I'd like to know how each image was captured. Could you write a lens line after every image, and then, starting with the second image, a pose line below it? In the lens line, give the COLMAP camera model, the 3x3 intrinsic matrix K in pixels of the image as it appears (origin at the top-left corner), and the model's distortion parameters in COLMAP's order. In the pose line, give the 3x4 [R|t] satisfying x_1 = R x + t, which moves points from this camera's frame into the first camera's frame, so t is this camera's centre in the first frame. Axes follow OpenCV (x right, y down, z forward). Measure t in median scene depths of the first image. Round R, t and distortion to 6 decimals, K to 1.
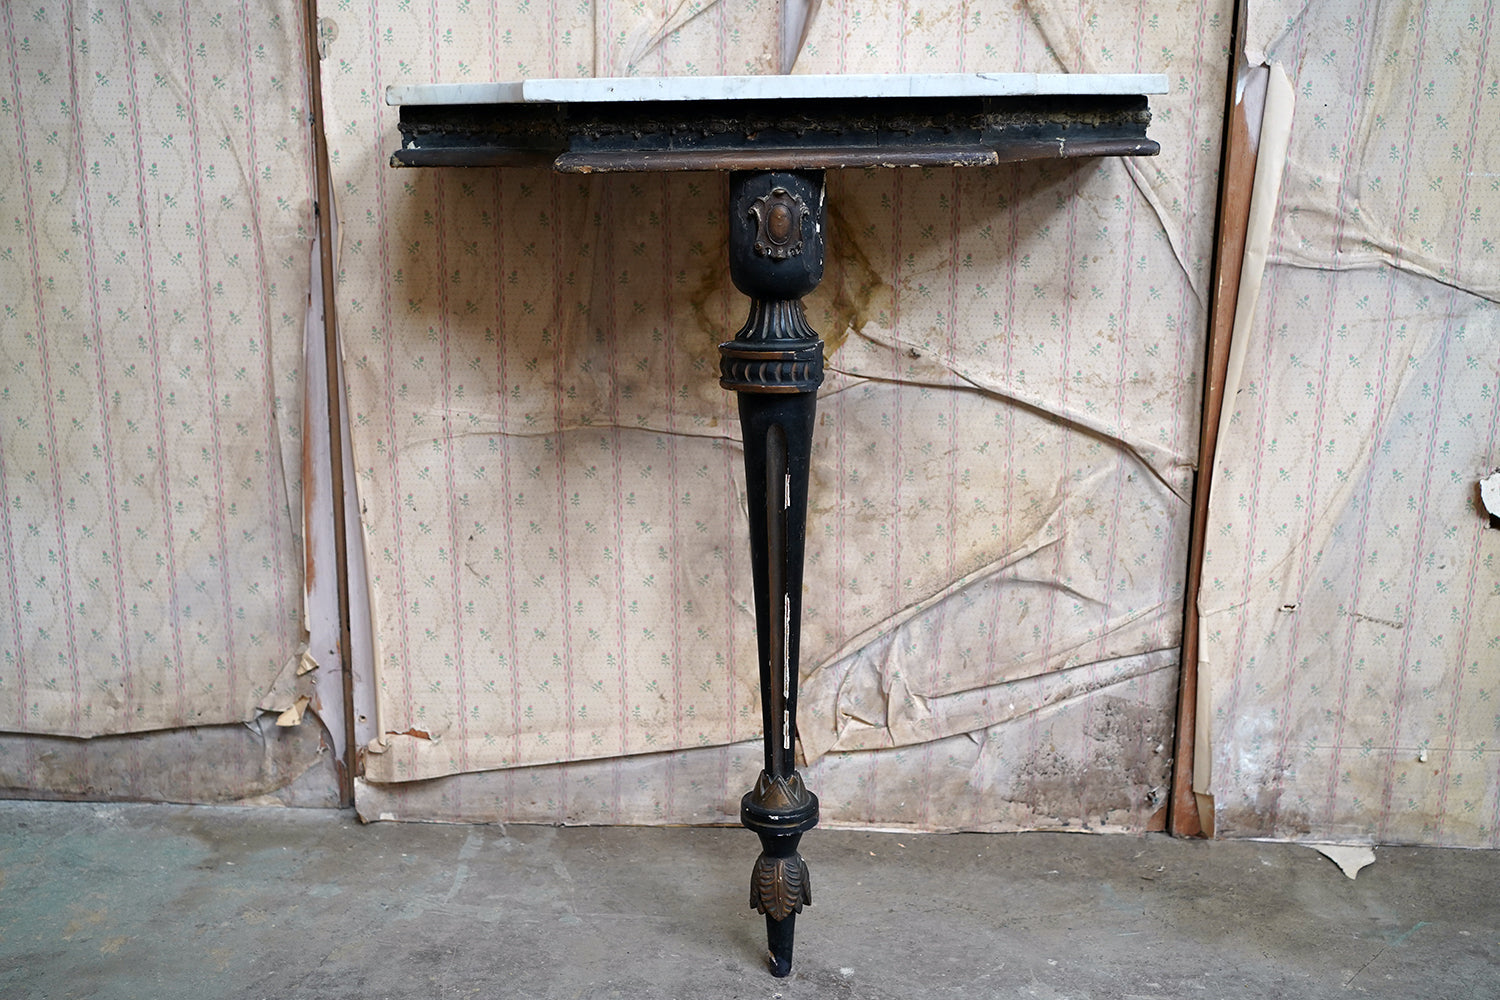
lens RADIAL K [[1512.5, 0, 750.3], [0, 1512.5, 490.1], [0, 0, 1]] dist [0.014661, 0.000000]
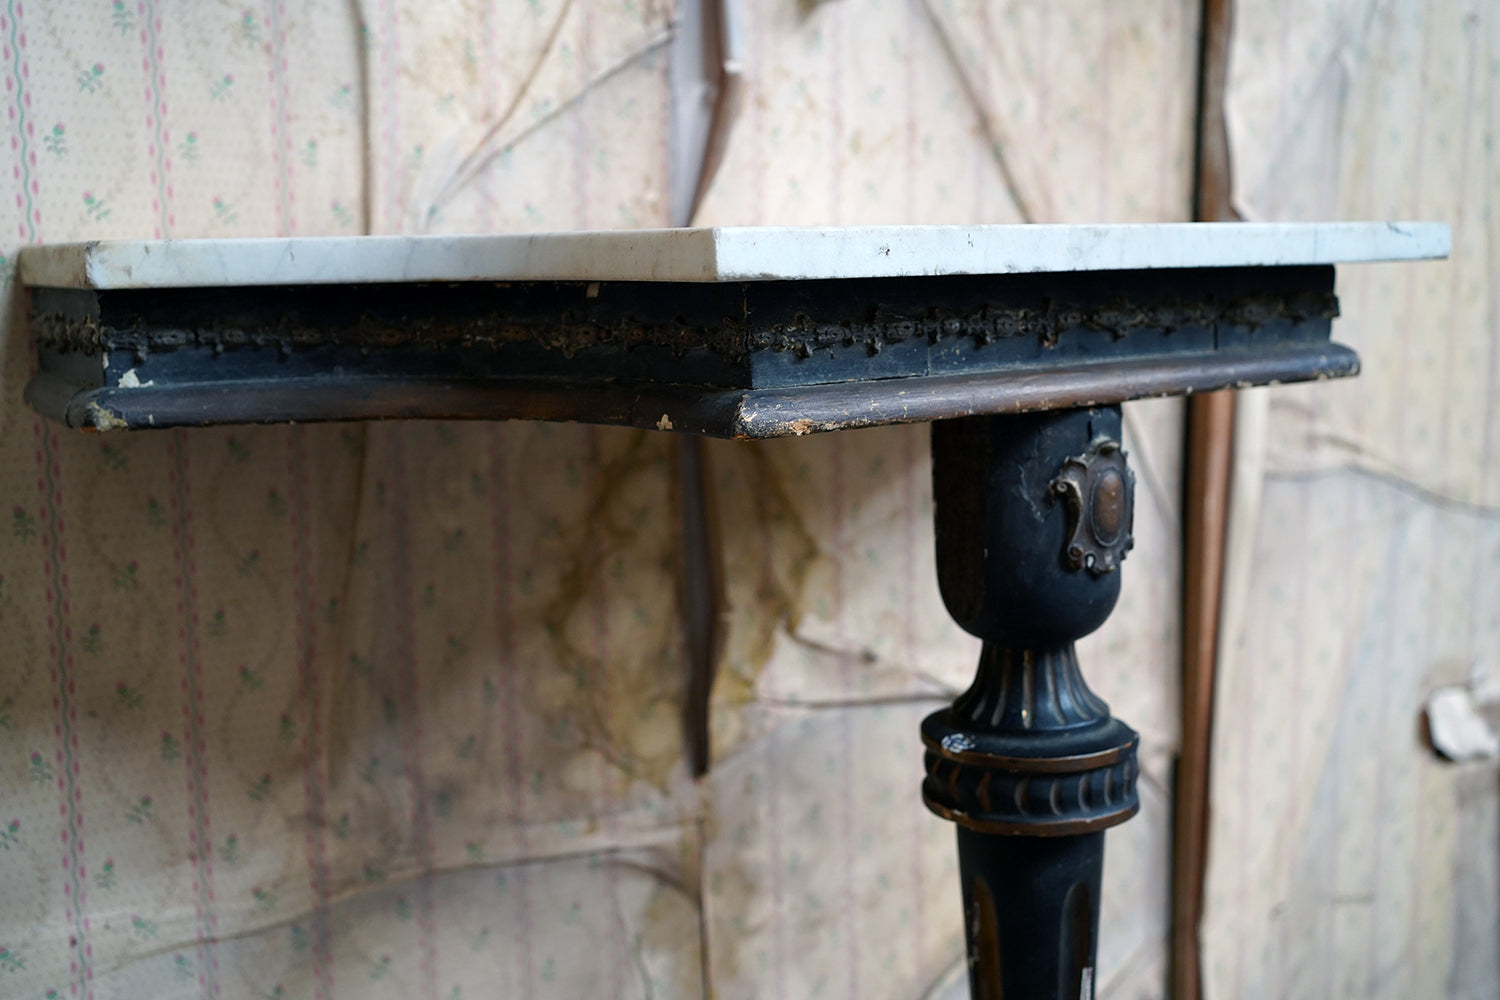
lens RADIAL K [[1512.5, 0, 753.2], [0, 1512.5, 492.5], [0, 0, 1]] dist [0.014661, 0.000000]
pose [[0.828295, -0.088596, 0.553244, -0.278356], [0.143730, 0.987976, -0.056973, -0.128048], [-0.541544, 0.126708, 0.831069, 0.483342]]
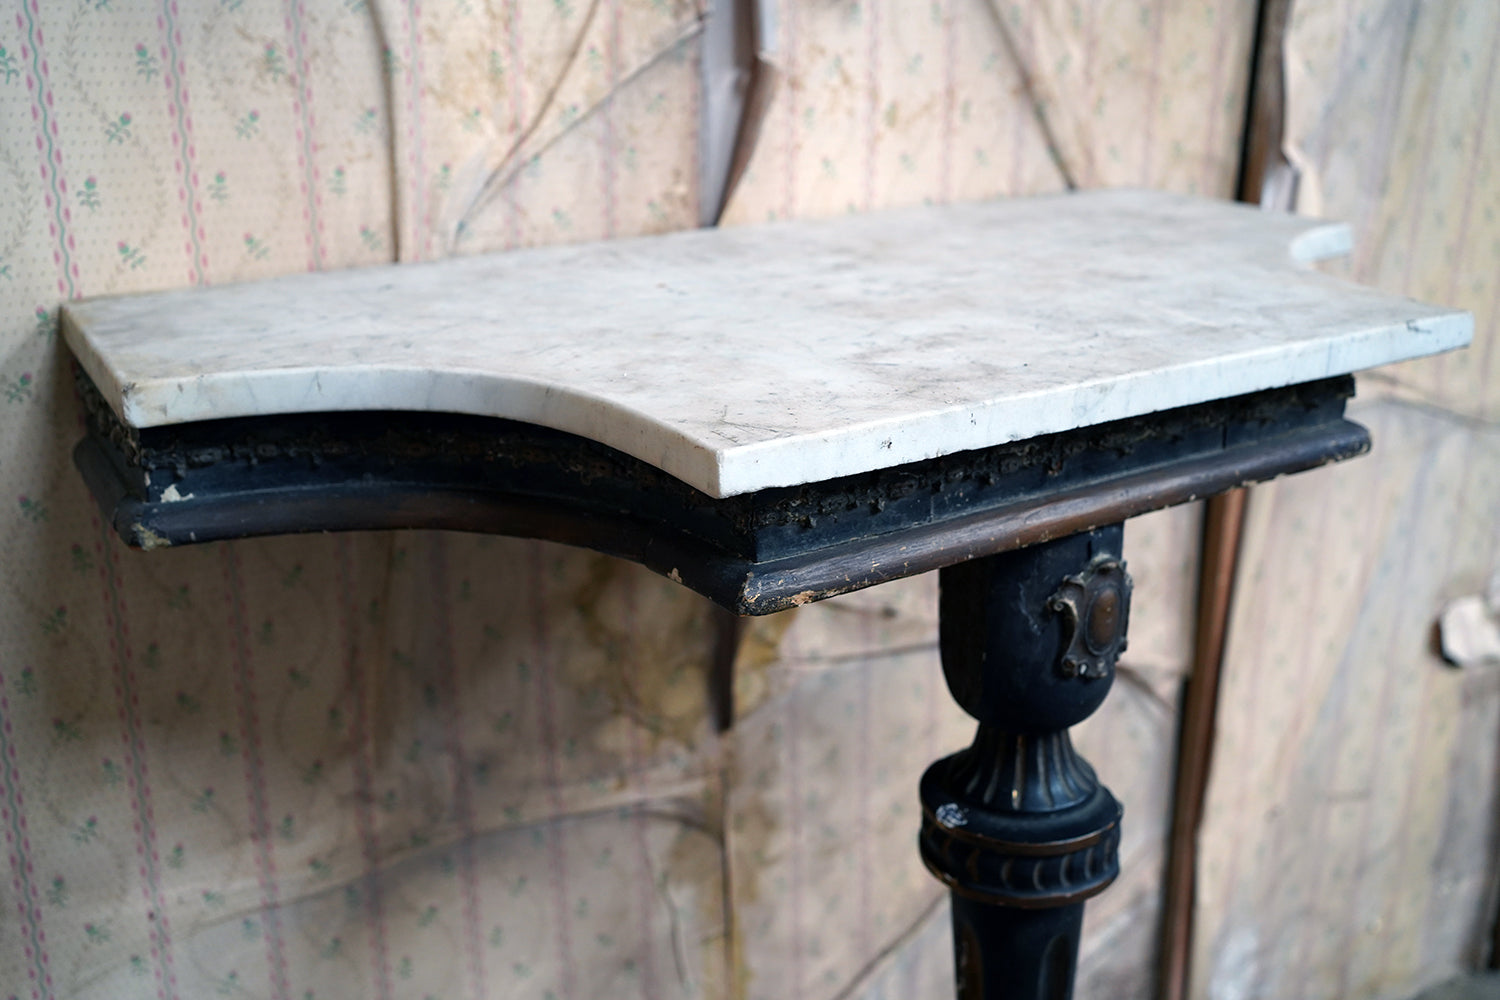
lens RADIAL K [[1512.5, 0, 755.8], [0, 1512.5, 492.5], [0, 0, 1]] dist [0.014661, 0.000000]
pose [[0.849242, -0.170024, 0.499880, -0.263975], [0.124614, 0.984532, 0.123162, -0.229440], [-0.513088, -0.042303, 0.857293, 0.458854]]
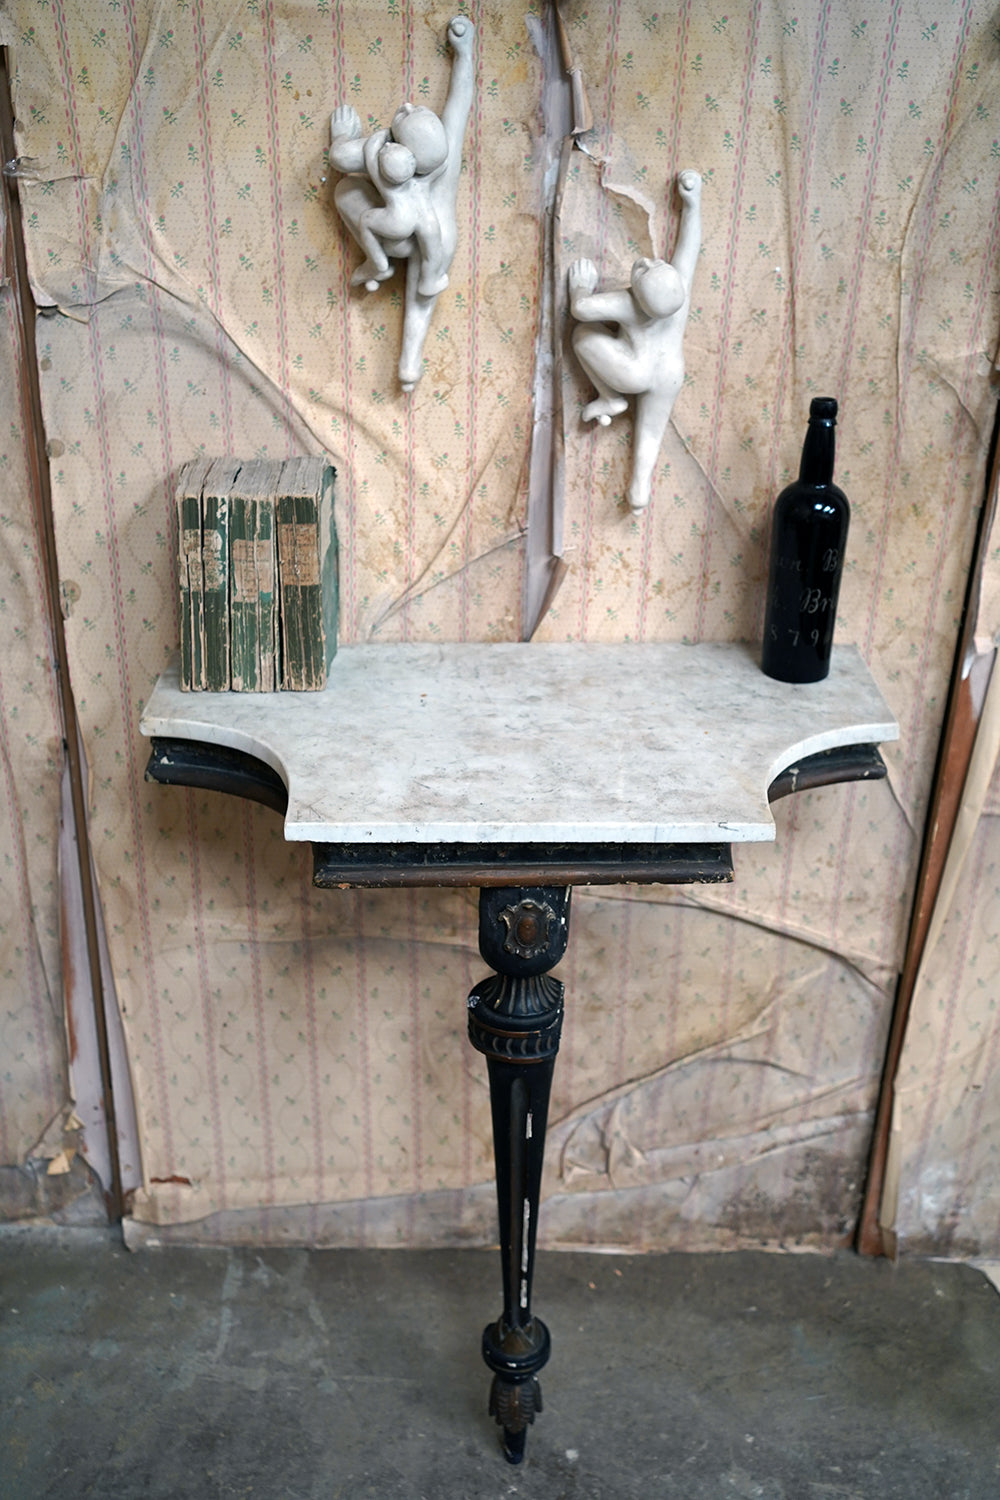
lens RADIAL K [[1512.5, 0, 503.7], [0, 1512.5, 754.5], [0, 0, 1]] dist [0.014661, 0.000000]
pose [[0.999341, 0.002367, 0.036232, -0.027566], [-0.010384, 0.974831, 0.222703, -0.404807], [-0.034793, -0.222933, 0.974213, -0.005047]]
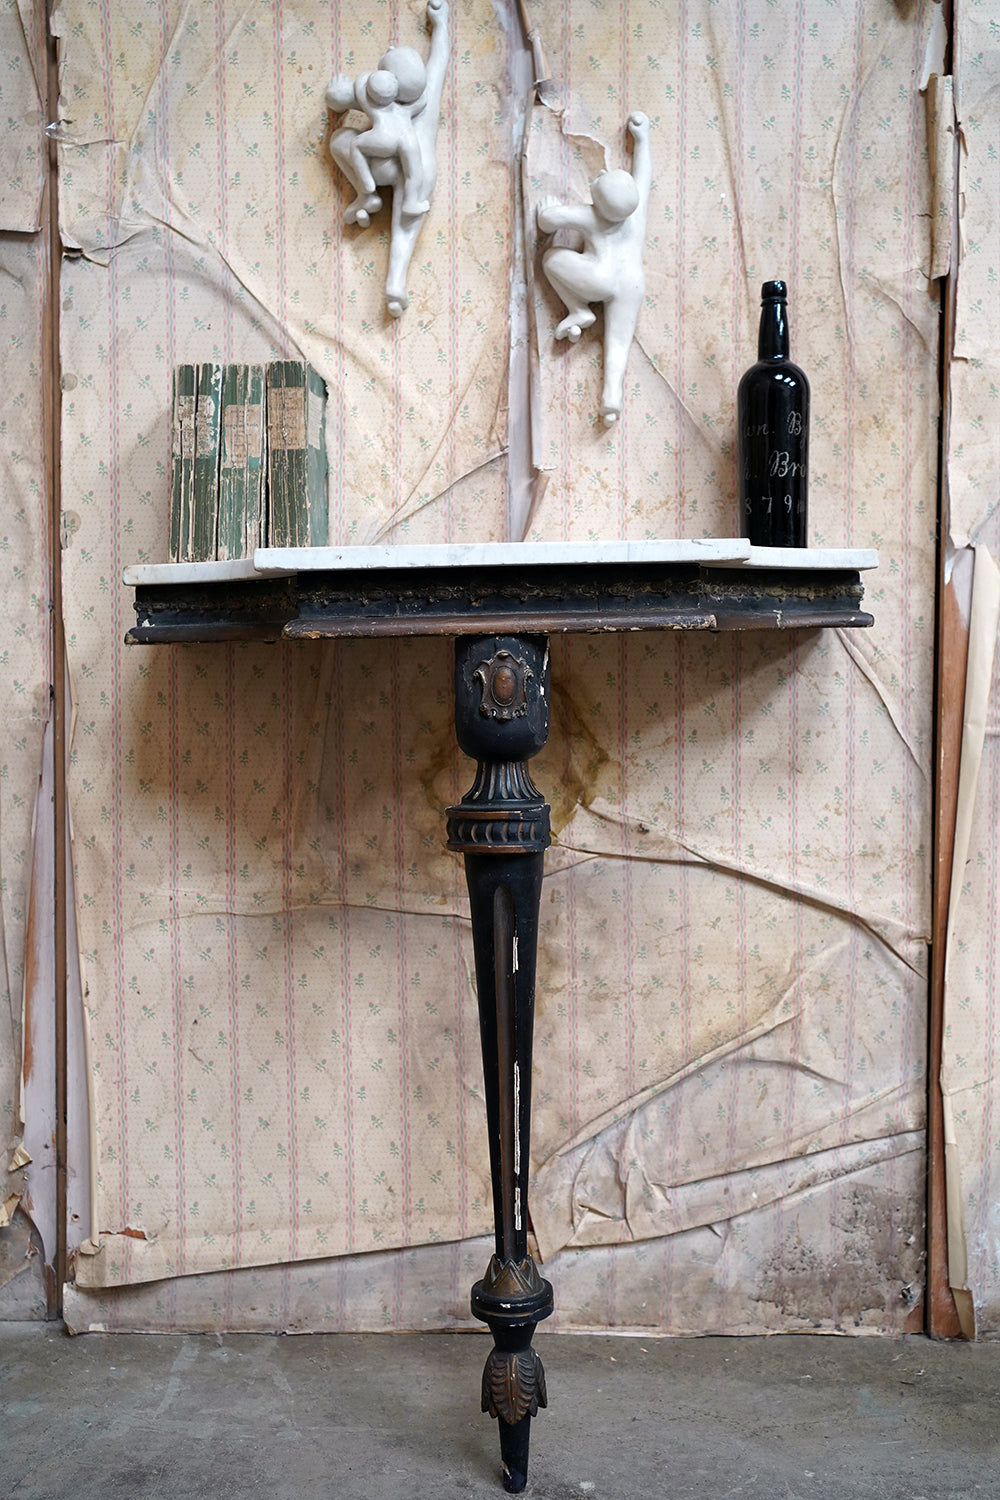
lens RADIAL K [[1512.5, 0, 507.1], [0, 1512.5, 746.4], [0, 0, 1]] dist [0.014661, 0.000000]
pose [[0.999894, -0.008162, 0.012083, 0.006633], [0.010226, 0.983226, -0.182103, 0.037752], [-0.010394, 0.182208, 0.983205, 0.004994]]
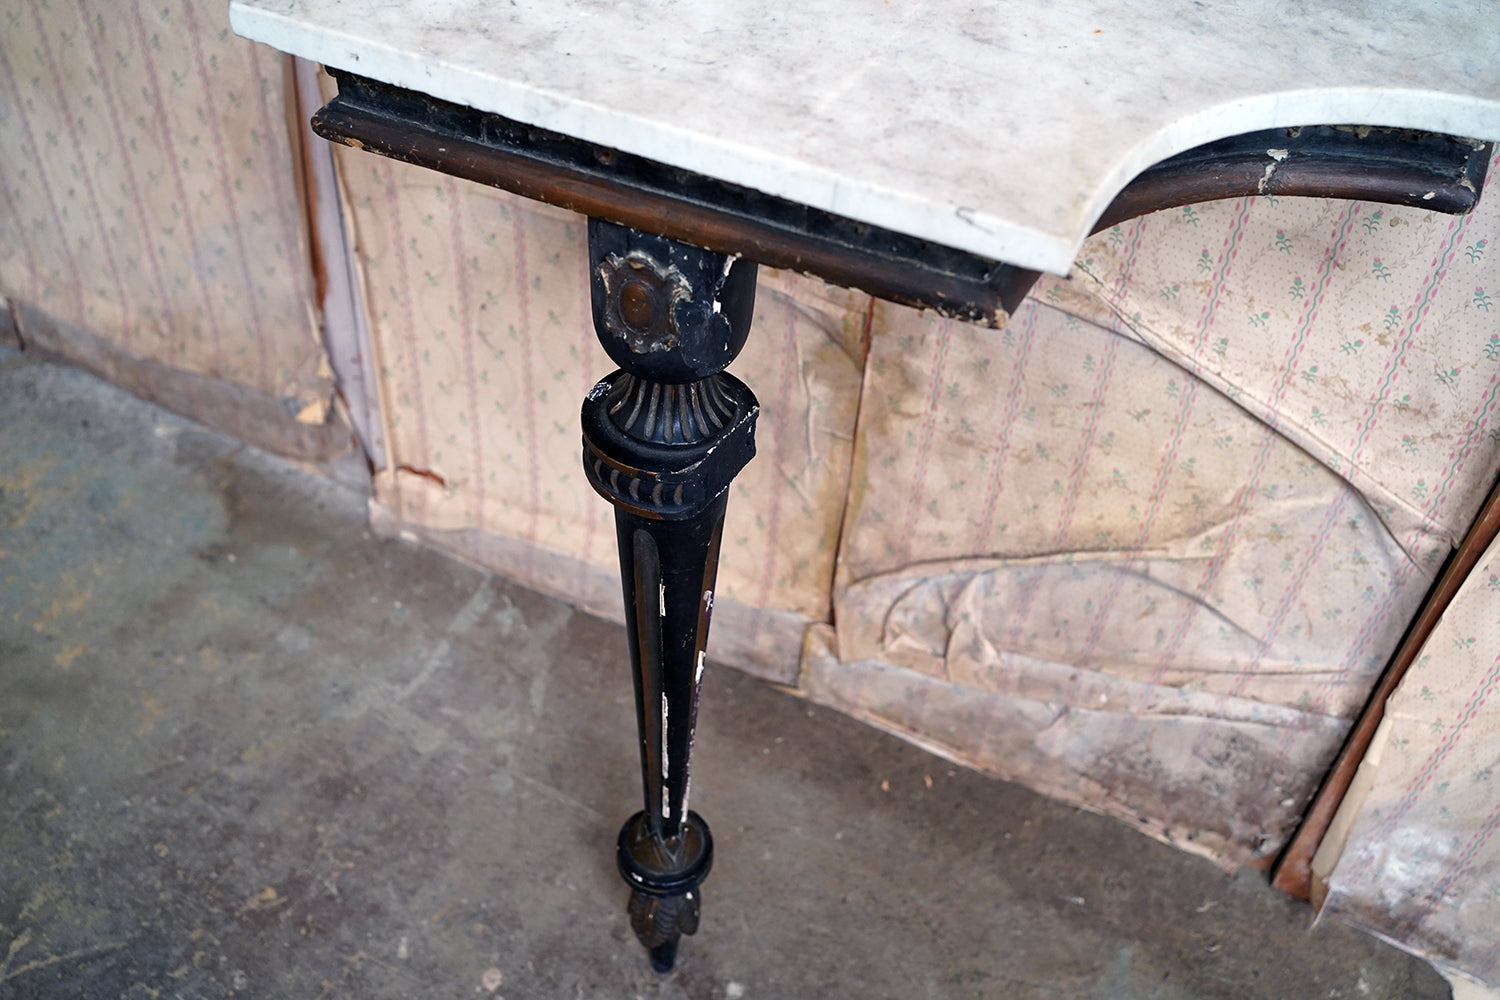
lens RADIAL K [[1512.5, 0, 754.8], [0, 1512.5, 491.6], [0, 0, 1]] dist [0.014661, 0.000000]
pose [[0.915498, 0.313639, -0.251981, 0.178793], [-0.142854, 0.838917, 0.525177, -0.330562], [0.376107, -0.444802, 0.812831, 0.379458]]
